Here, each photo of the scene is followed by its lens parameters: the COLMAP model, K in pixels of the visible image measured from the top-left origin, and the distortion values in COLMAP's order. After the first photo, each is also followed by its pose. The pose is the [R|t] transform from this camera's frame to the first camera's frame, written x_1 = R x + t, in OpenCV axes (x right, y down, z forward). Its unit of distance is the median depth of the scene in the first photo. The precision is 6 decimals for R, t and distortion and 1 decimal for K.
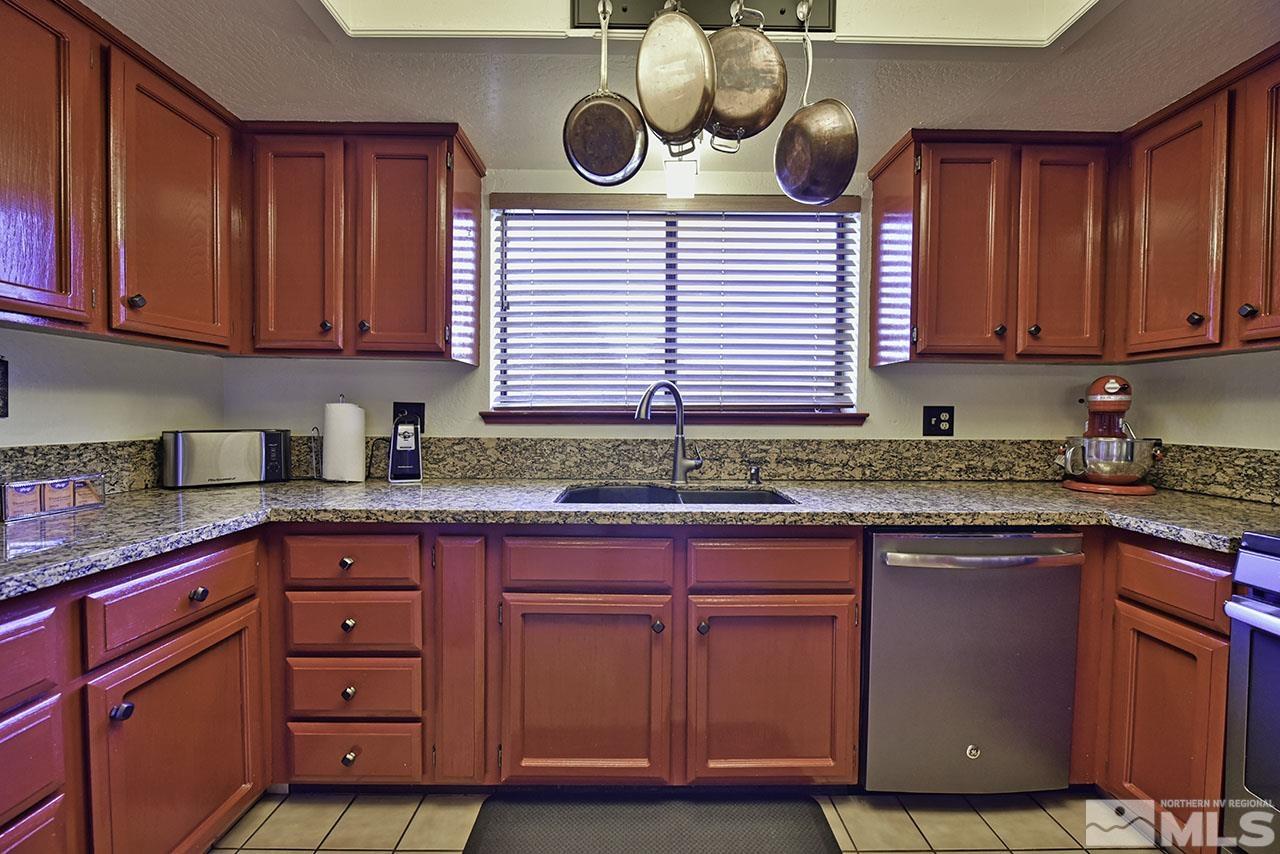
lens RADIAL K [[500.5, 0, 644.3], [0, 500.5, 424.2], [0, 0, 1]] dist [-0.020957, 0.001514]
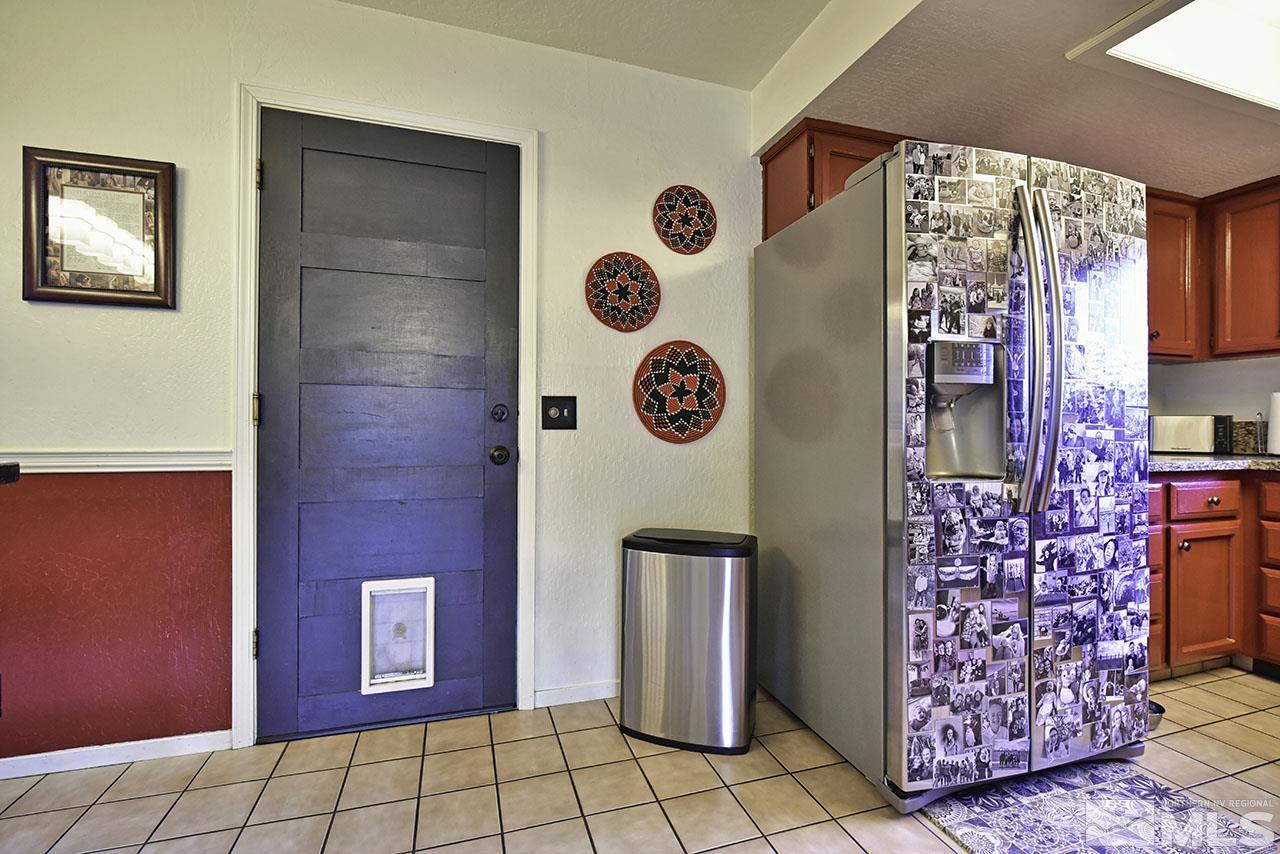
lens RADIAL K [[574.4, 0, 640.6], [0, 574.4, 428.3], [0, 0, 1]] dist [-0.001313, 0.000071]
pose [[0.312952, -0.008192, -0.949734, 0.253384], [-0.025066, 0.999543, -0.016882, 0.124380], [0.949438, 0.029089, 0.312604, -1.062829]]
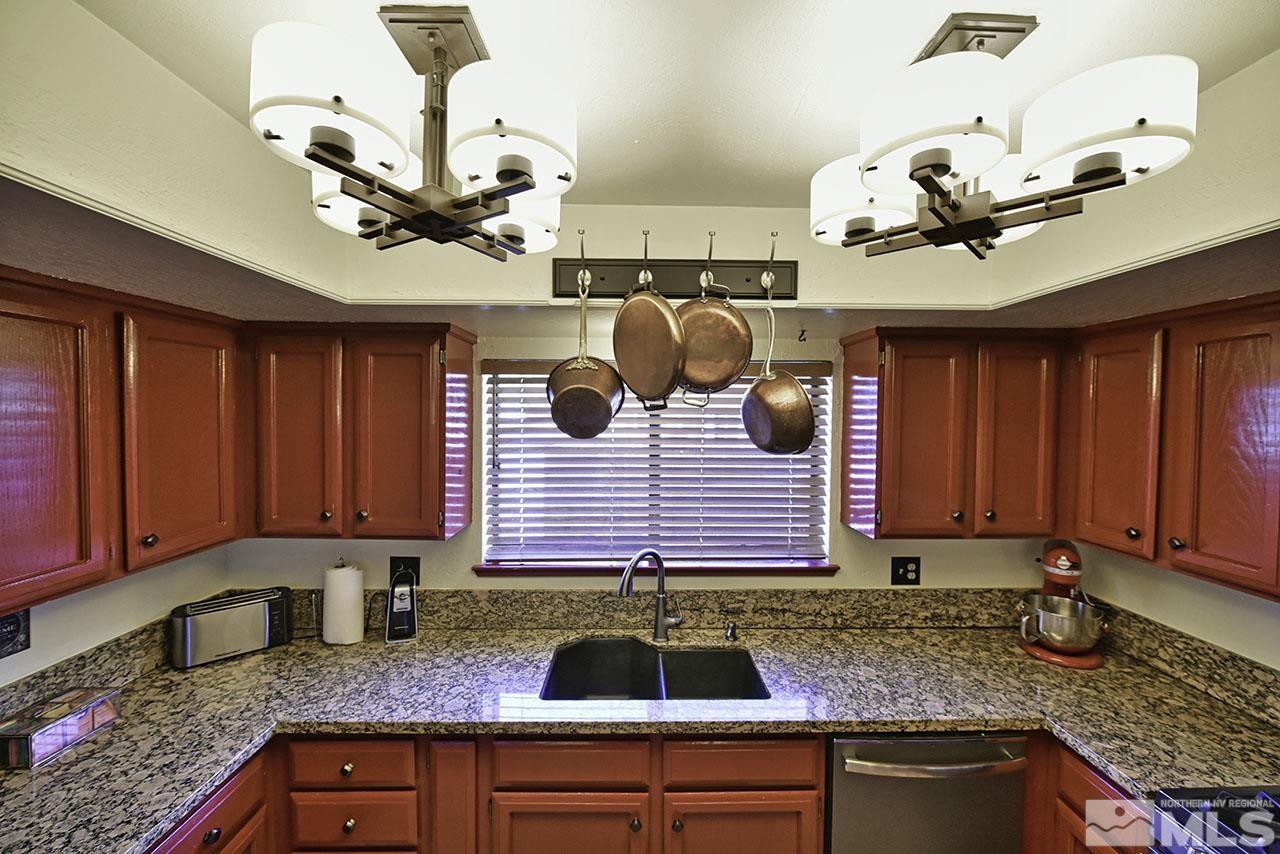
lens RADIAL K [[500.5, 0, 647.1], [0, 500.5, 398.6], [0, 0, 1]] dist [-0.020957, 0.001514]
pose [[0.999967, -0.001228, 0.008093, 0.038063], [0.001329, 0.999922, -0.012423, -0.434368], [-0.008077, 0.012434, 0.999890, -0.071282]]
